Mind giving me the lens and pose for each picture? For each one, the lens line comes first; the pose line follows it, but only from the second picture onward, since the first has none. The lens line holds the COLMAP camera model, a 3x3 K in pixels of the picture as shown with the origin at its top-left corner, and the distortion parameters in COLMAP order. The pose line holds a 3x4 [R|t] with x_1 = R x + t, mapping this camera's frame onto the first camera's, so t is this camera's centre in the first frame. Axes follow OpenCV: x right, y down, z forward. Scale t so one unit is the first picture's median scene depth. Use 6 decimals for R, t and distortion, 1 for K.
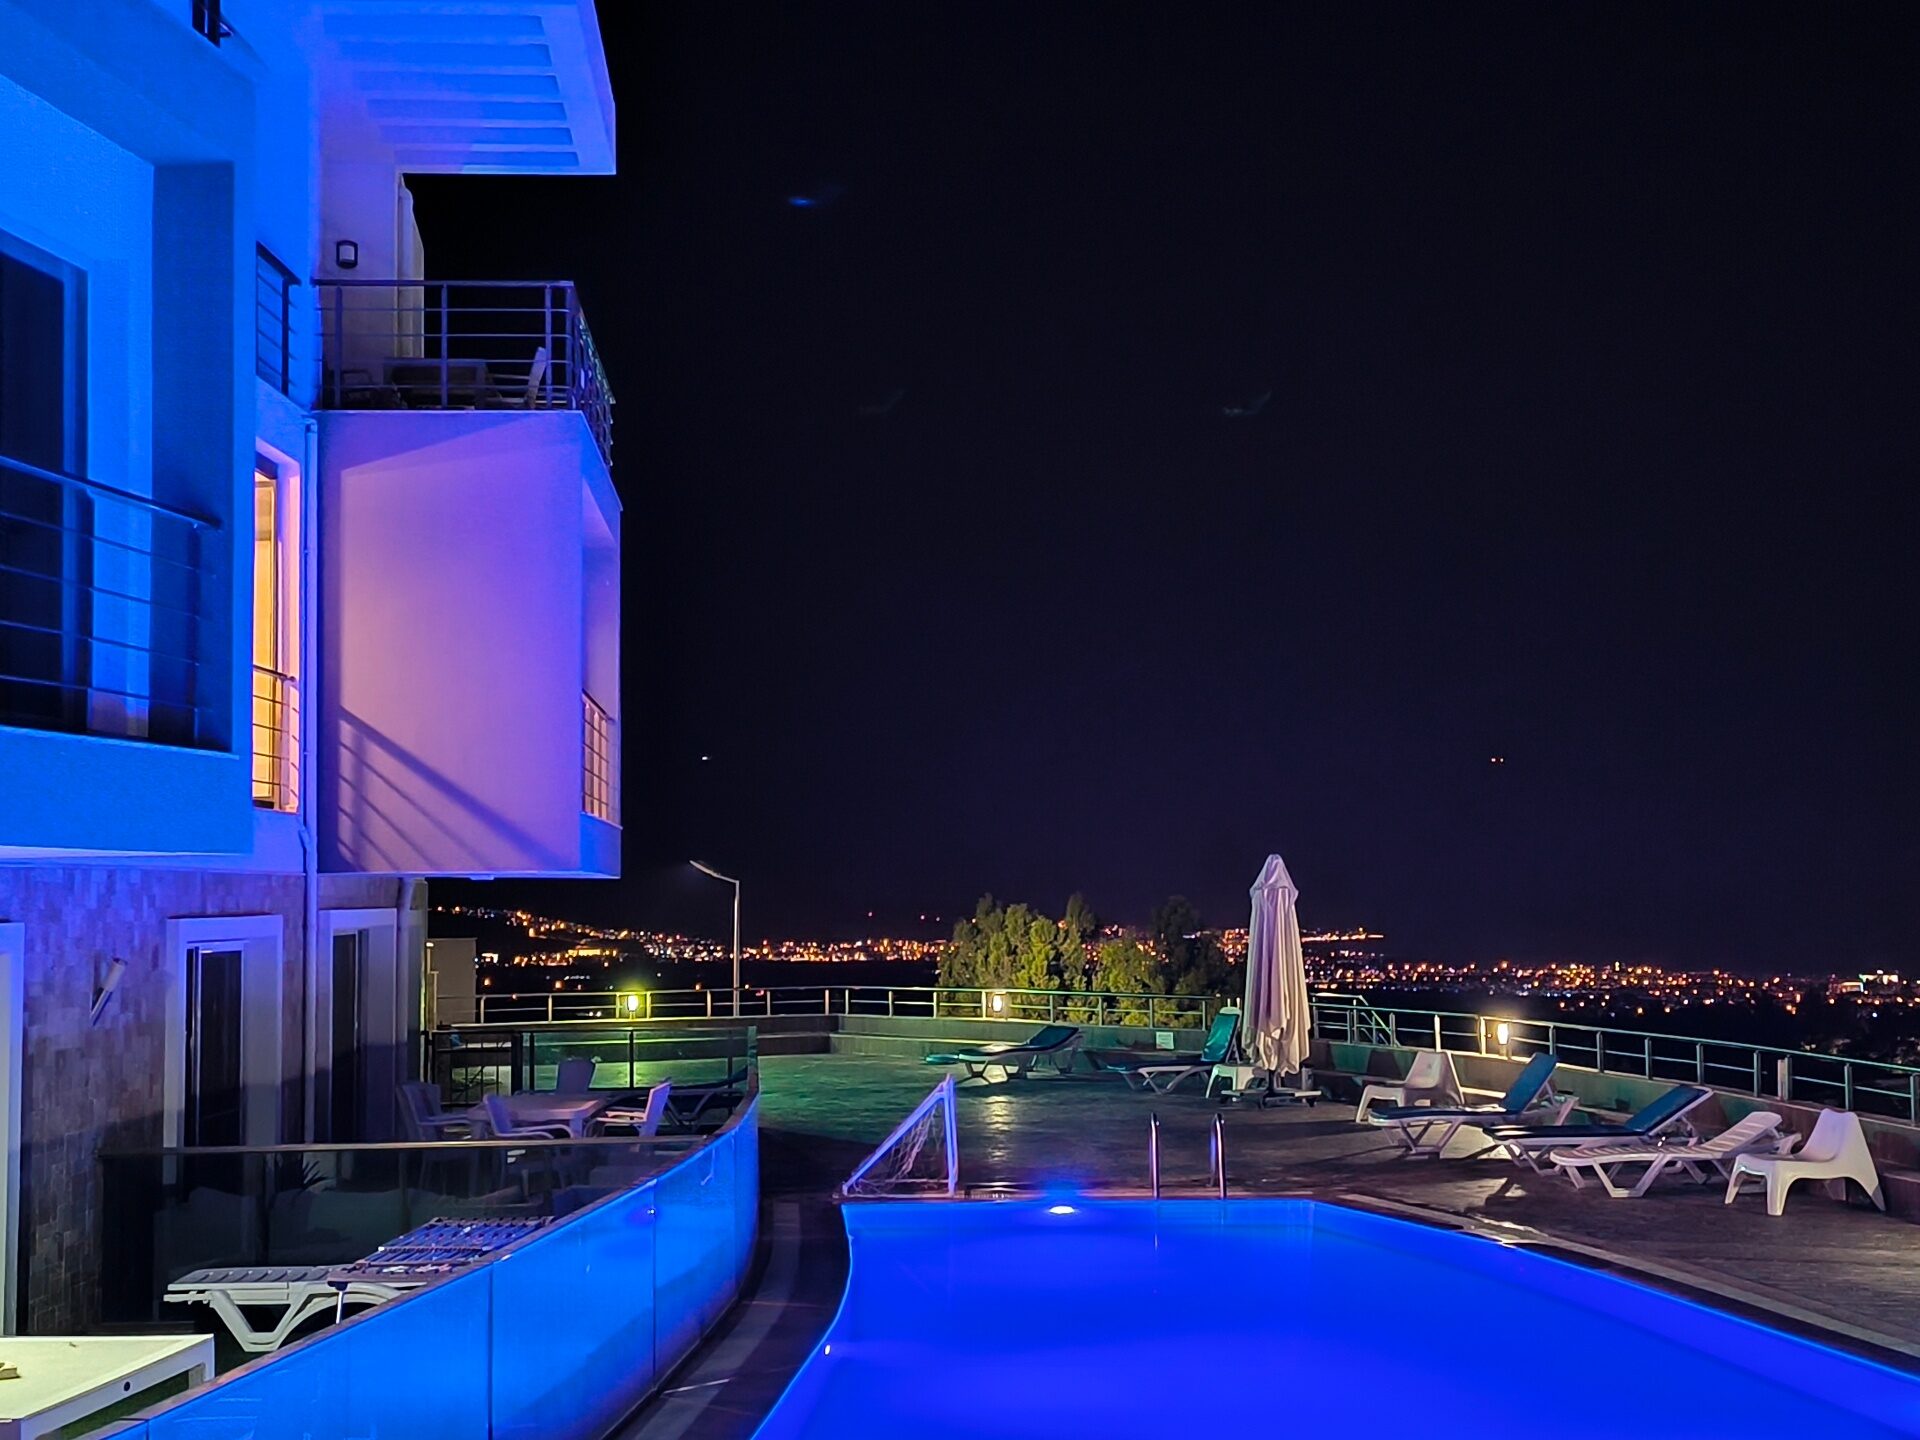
lens RADIAL K [[2451.7, 0, 960.0], [0, 2451.7, 720.0], [0, 0, 1]] dist [0.091278, -0.314491]
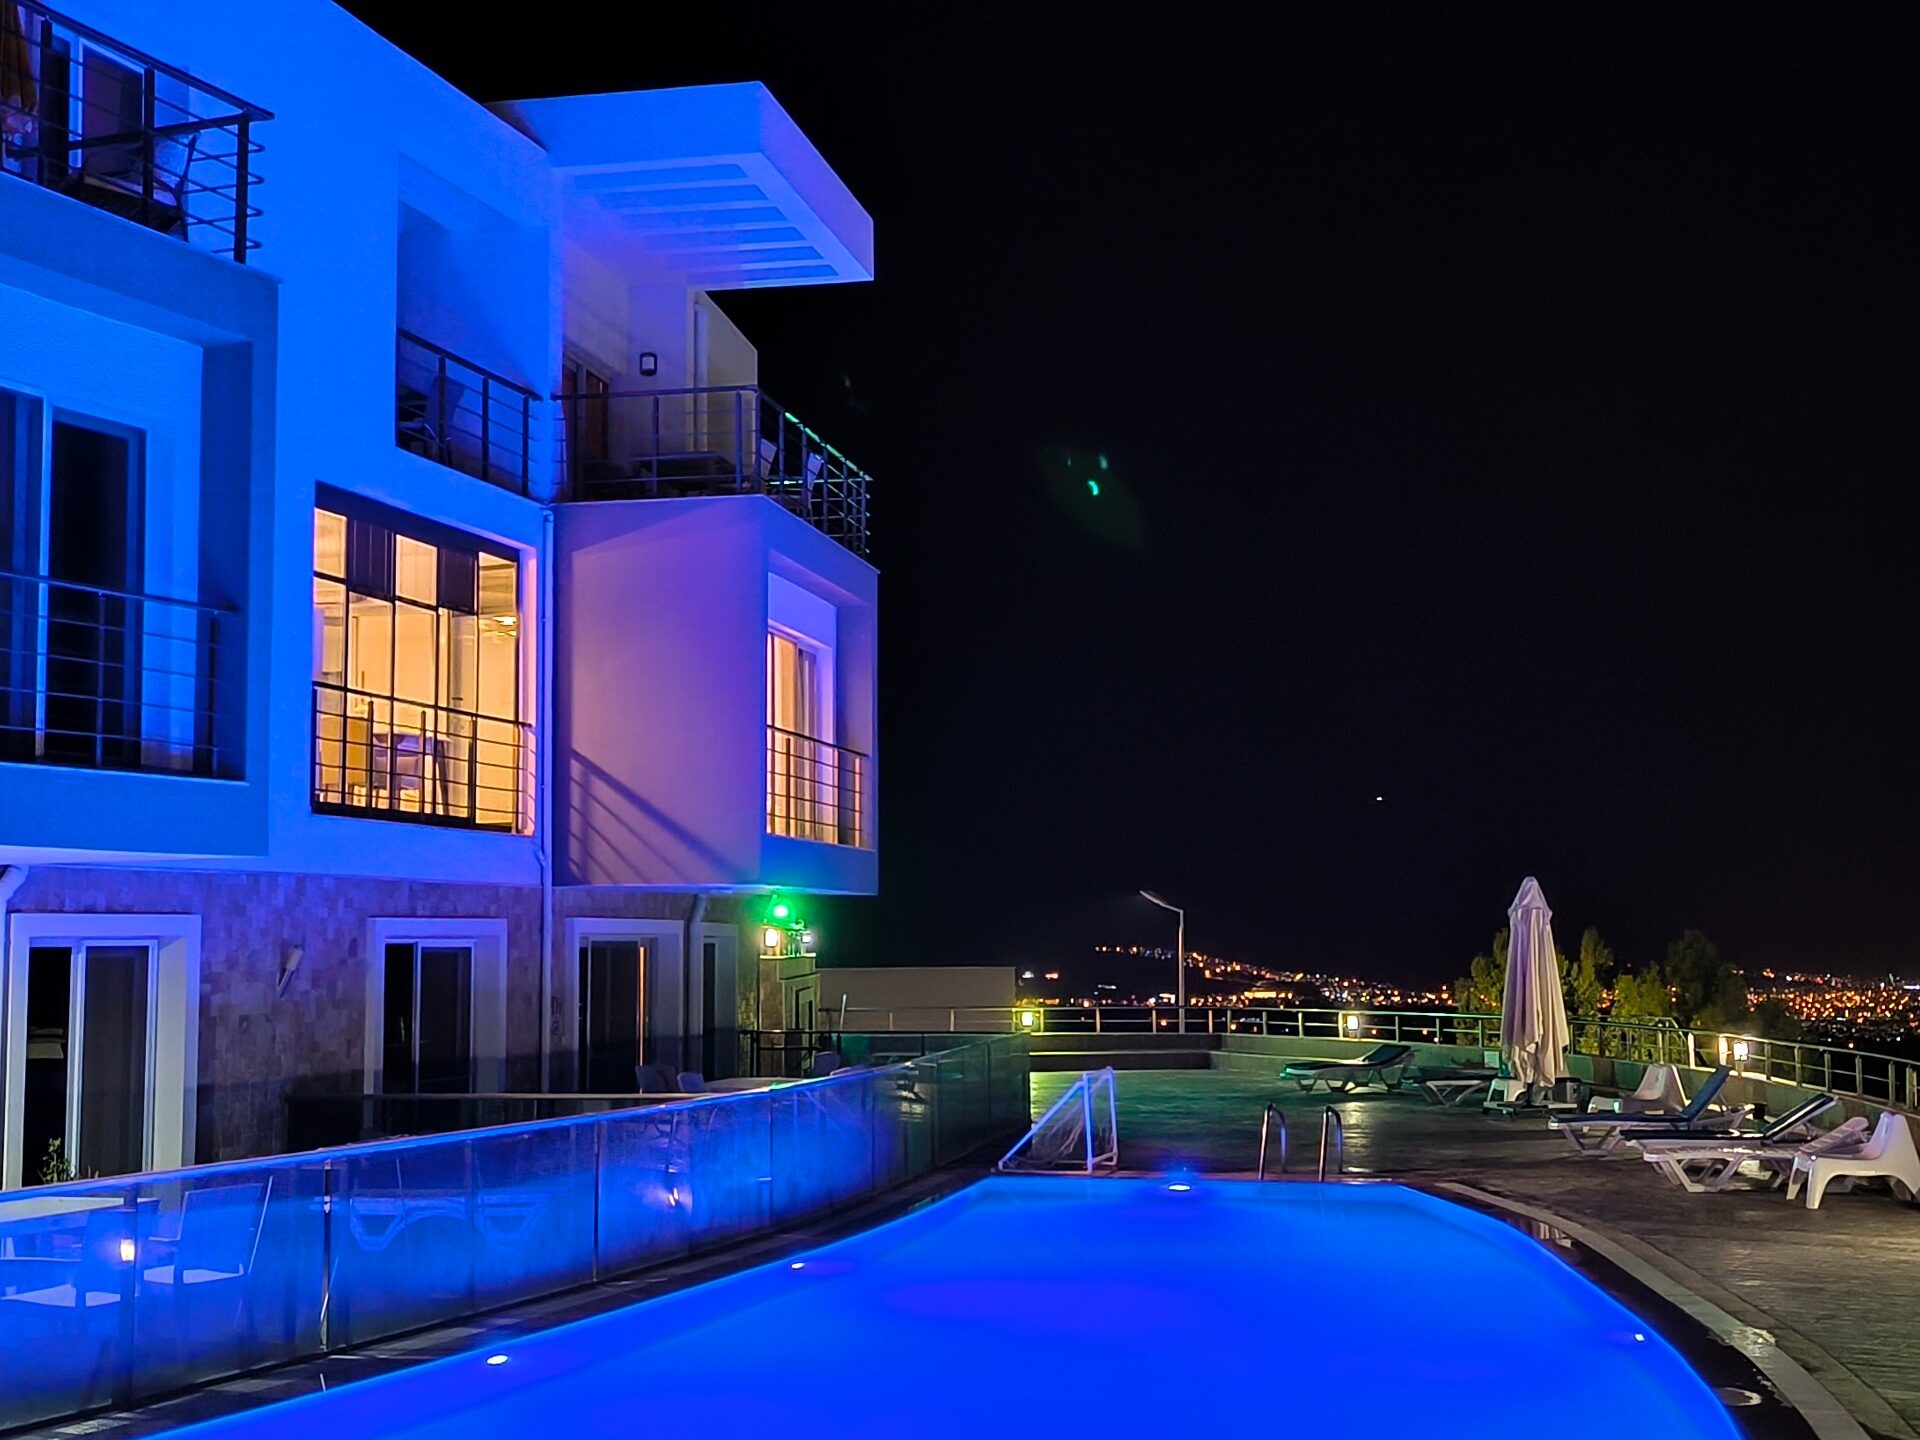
lens RADIAL K [[2451.7, 0, 960.0], [0, 2451.7, 720.0], [0, 0, 1]] dist [0.091278, -0.314491]
pose [[0.965272, -0.018248, -0.260608, 0.247111], [0.013884, 0.999731, -0.018574, 0.005898], [0.260877, 0.014310, 0.965266, -0.113519]]
